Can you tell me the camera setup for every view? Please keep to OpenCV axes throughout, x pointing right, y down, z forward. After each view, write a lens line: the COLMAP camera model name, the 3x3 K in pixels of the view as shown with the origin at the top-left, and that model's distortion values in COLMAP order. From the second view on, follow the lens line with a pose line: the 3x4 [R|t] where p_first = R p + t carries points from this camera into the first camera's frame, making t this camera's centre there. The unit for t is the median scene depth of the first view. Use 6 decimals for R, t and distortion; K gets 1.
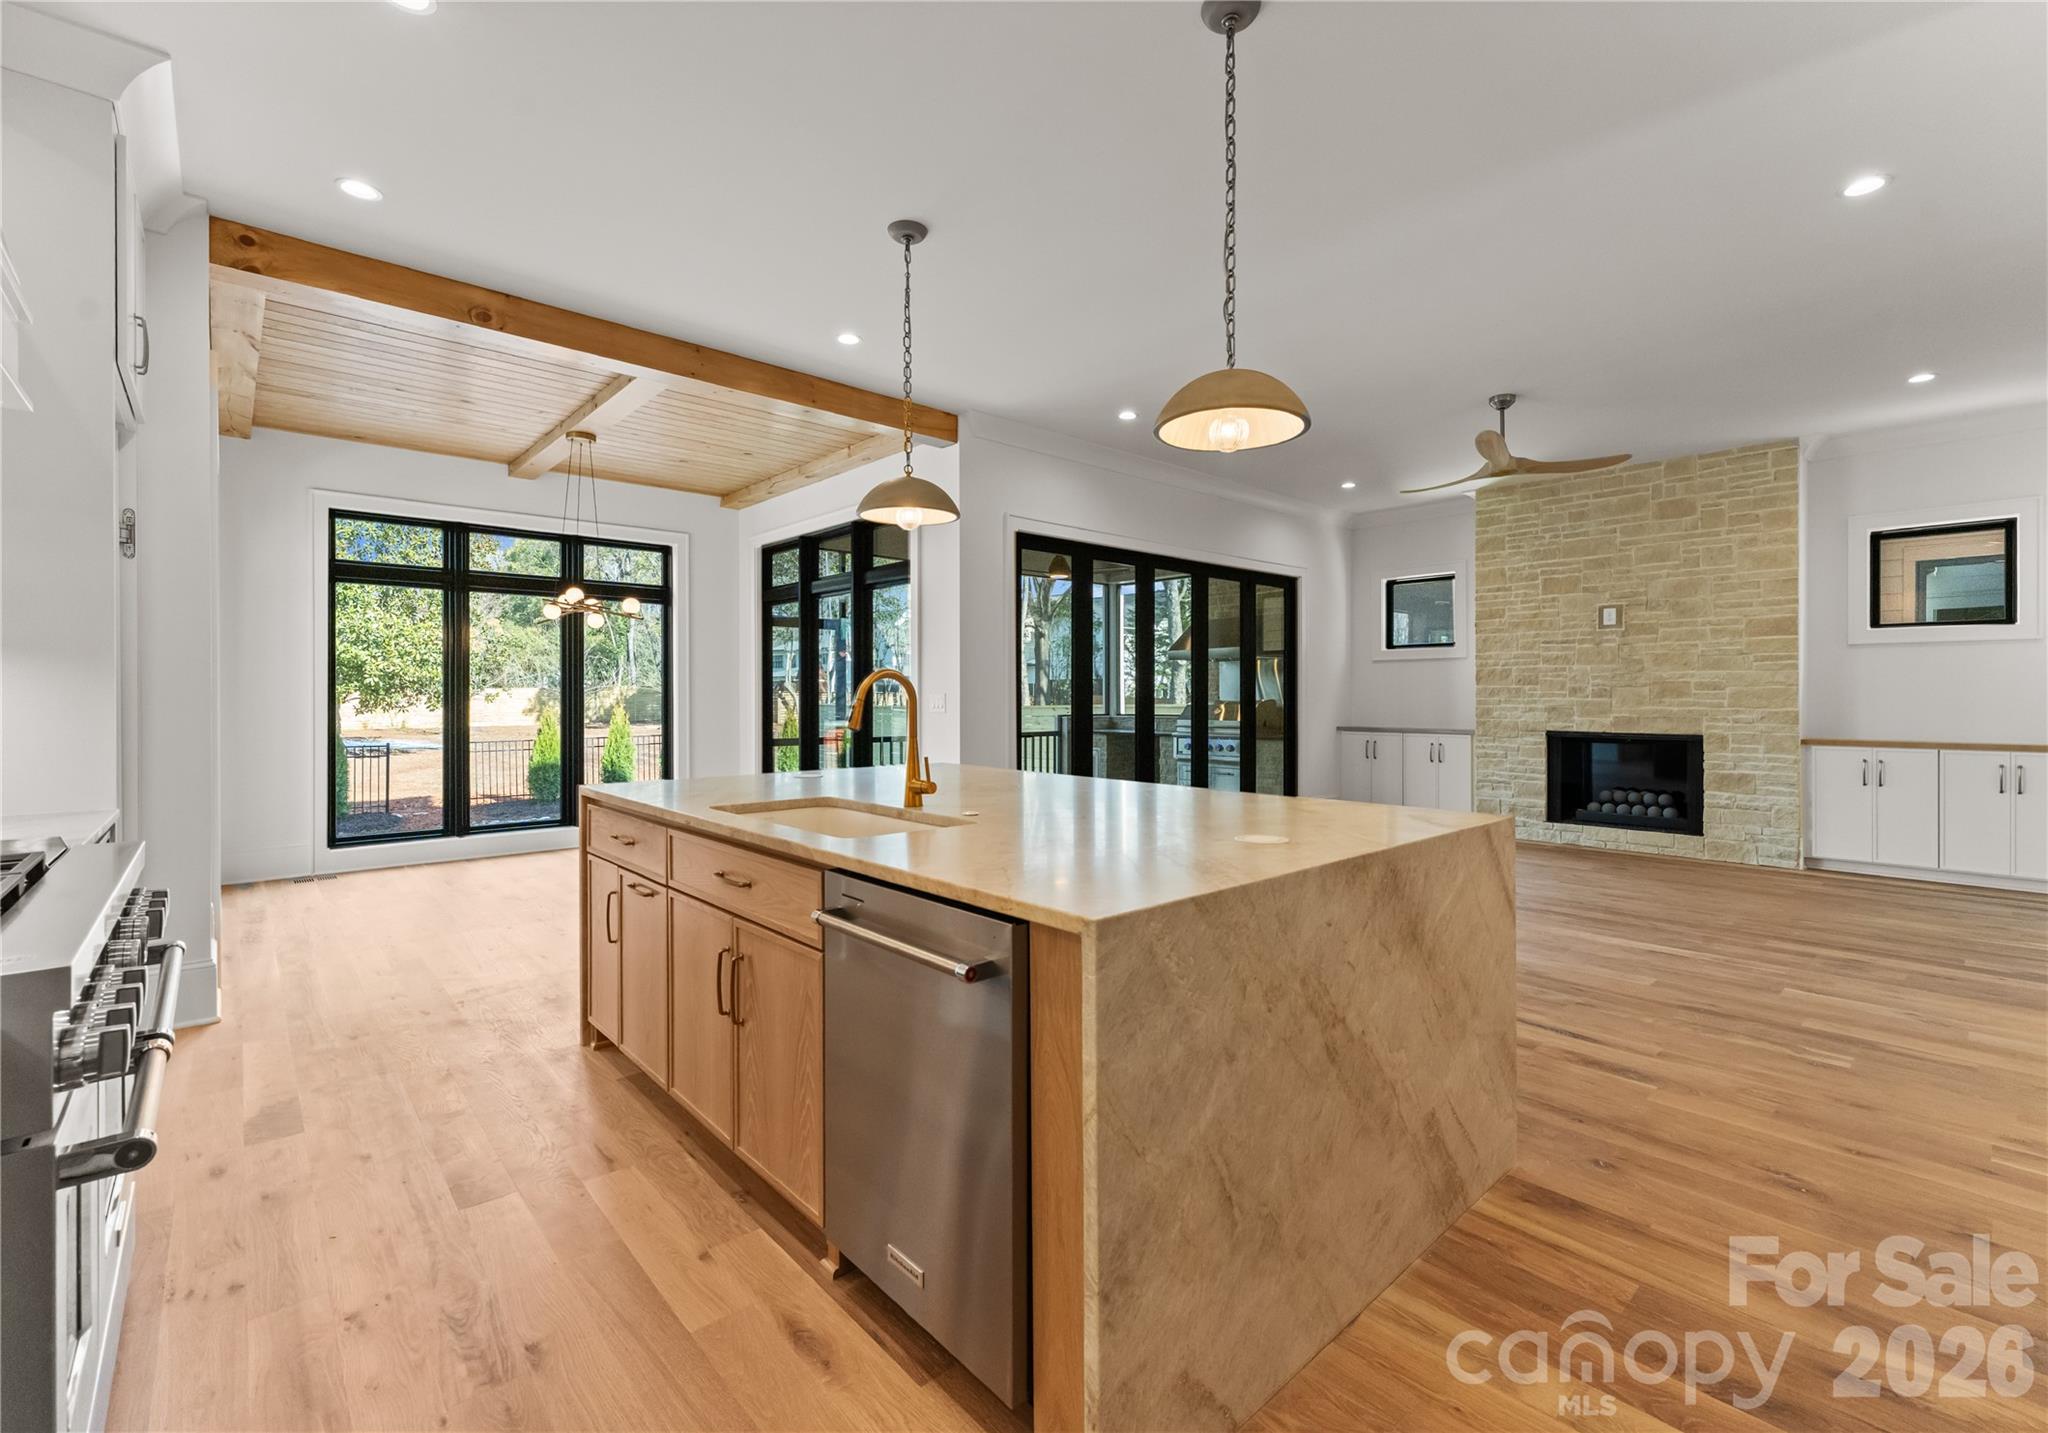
lens RADIAL K [[880.1, 0, 1016.6], [0, 880.1, 706.5], [0, 0, 1]] dist [0.001165, -0.000276]
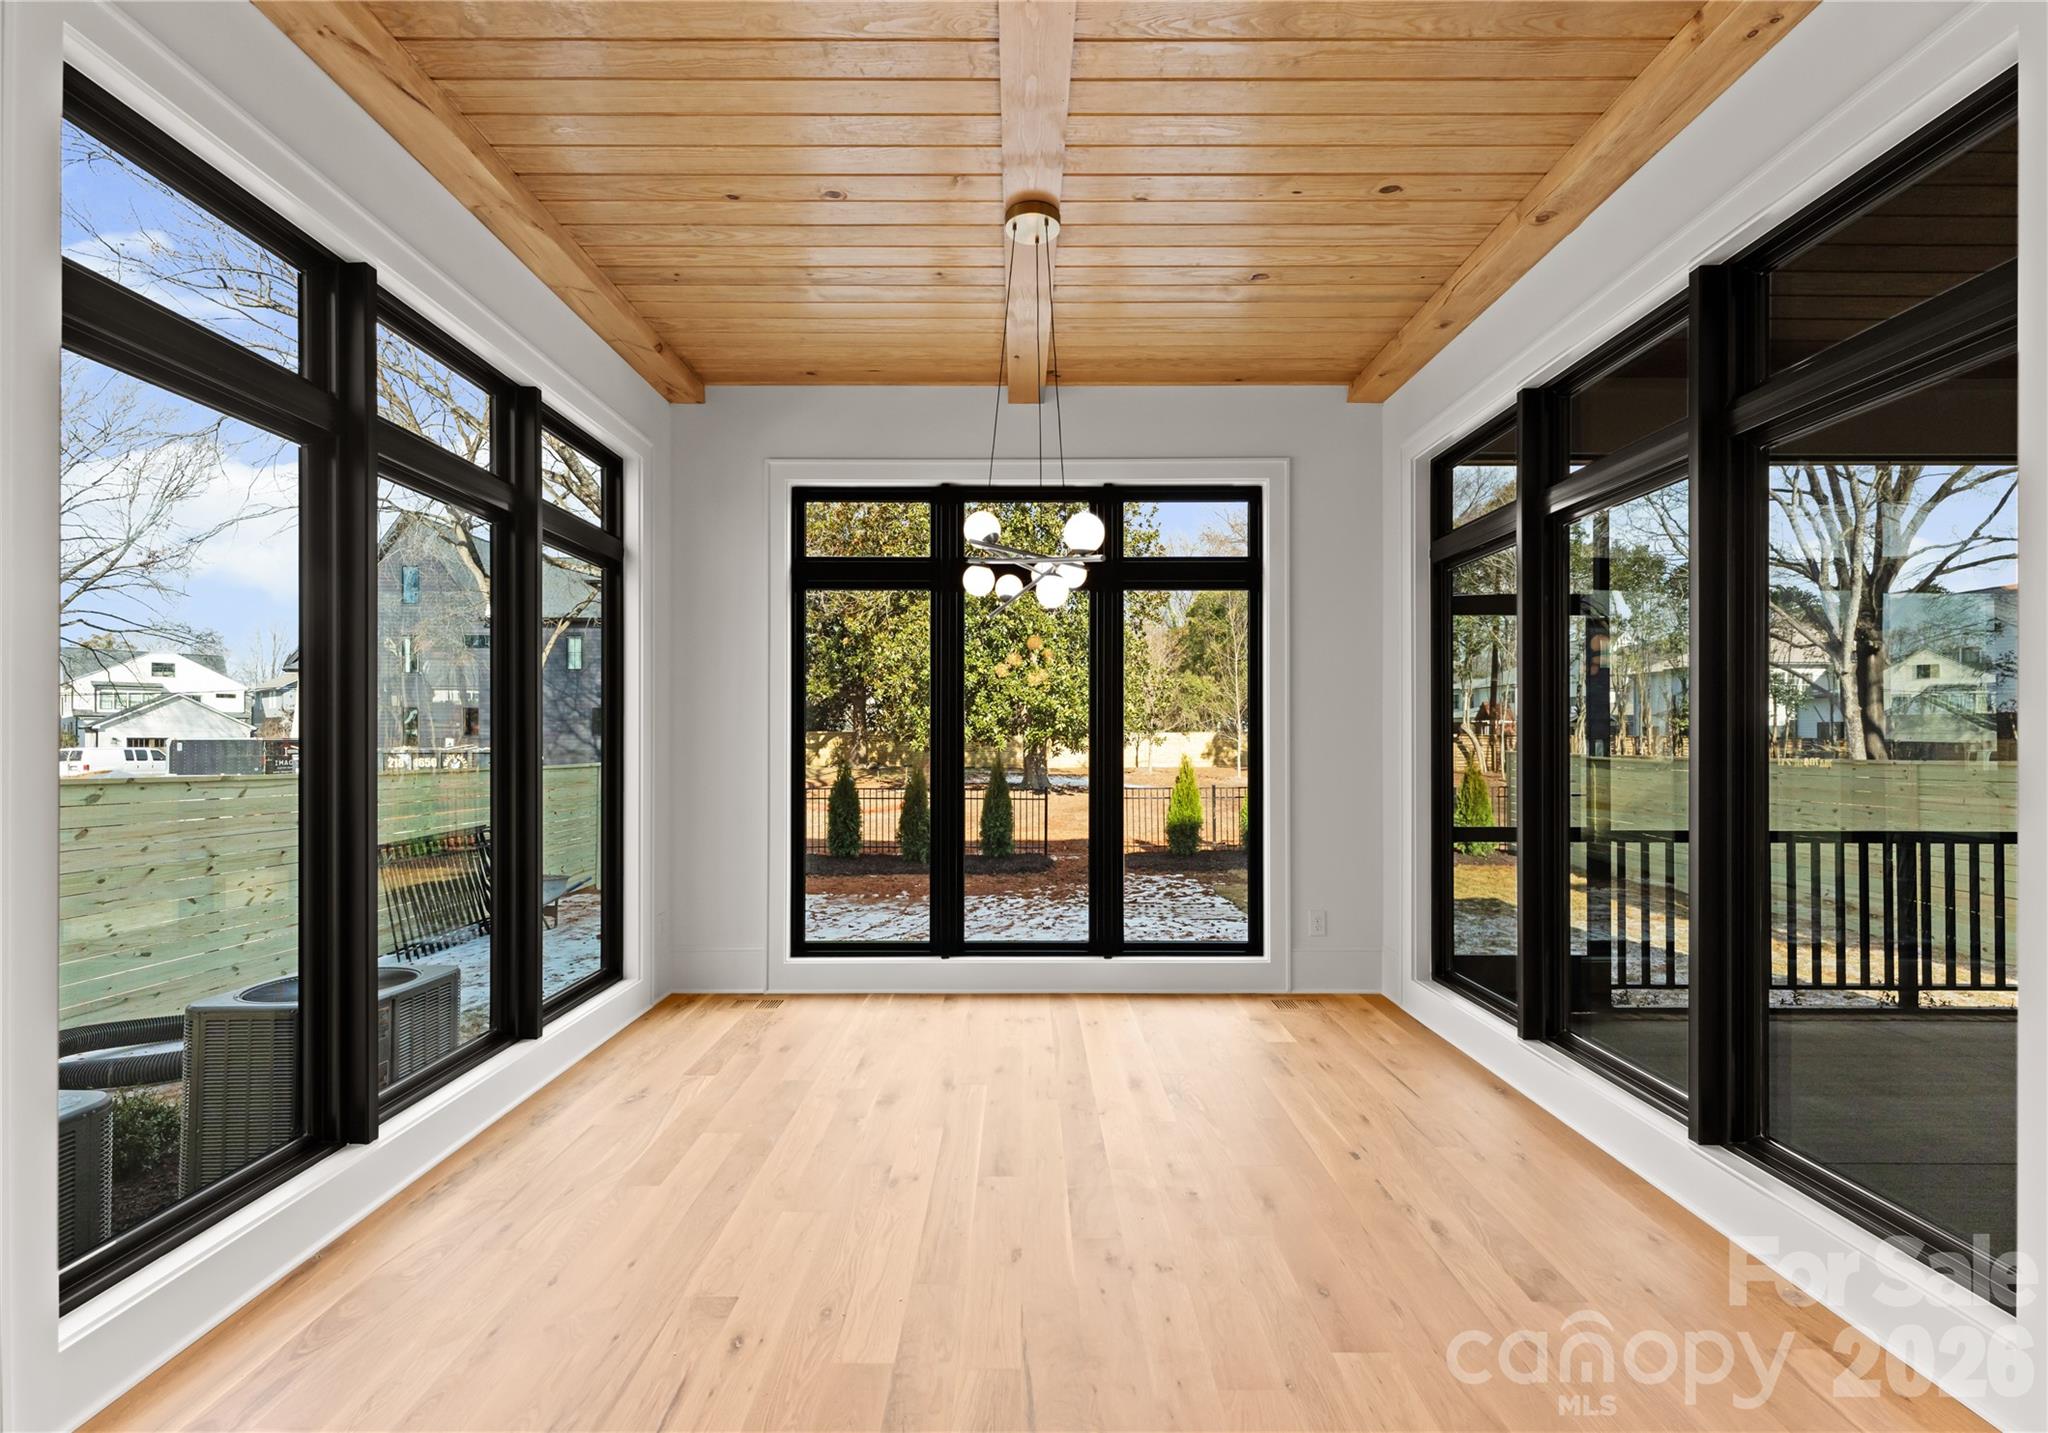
lens RADIAL K [[860.8, 0, 1020.2], [0, 860.8, 732.8], [0, 0, 1]] dist [0.004423, 0.000324]
pose [[0.747272, -0.005526, -0.664495, -0.273781], [-0.006632, 0.999854, -0.015772, -0.020147], [0.664485, 0.016193, 0.747126, 0.952516]]
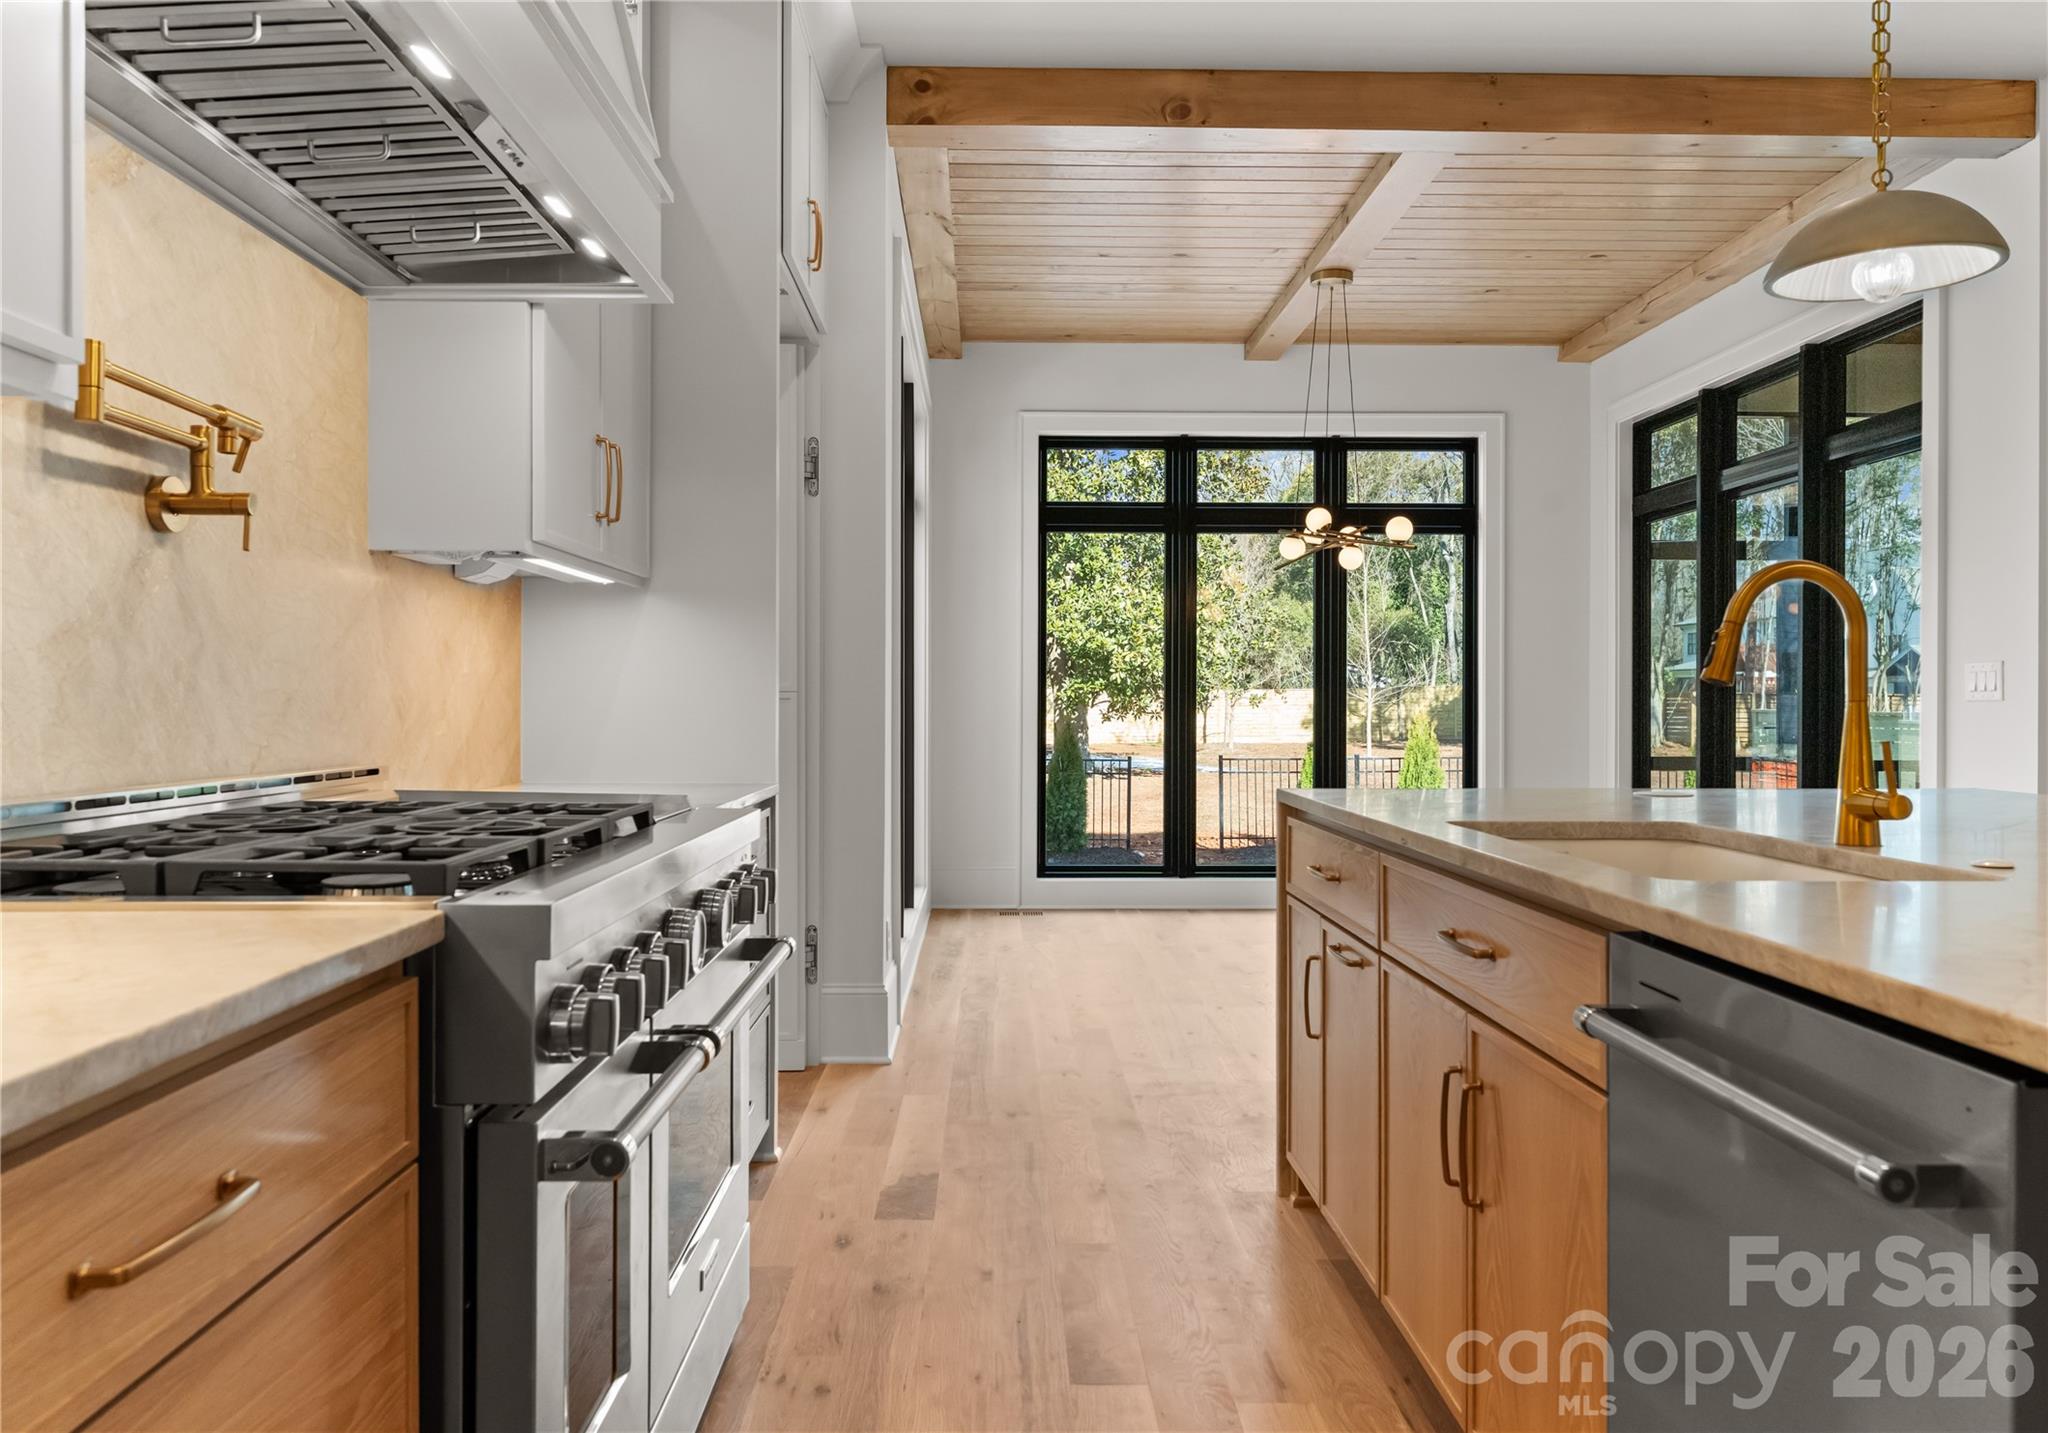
lens RADIAL K [[1412.3, 0, 1024.0], [0, 1412.3, 716.5], [0, 0, 1]] dist [0.004632, -0.003665]
pose [[0.760426, 0.008531, -0.649369, 0.022698], [-0.009783, 0.999951, 0.001681, 0.029239], [0.649351, 0.005074, 0.760472, 0.076451]]
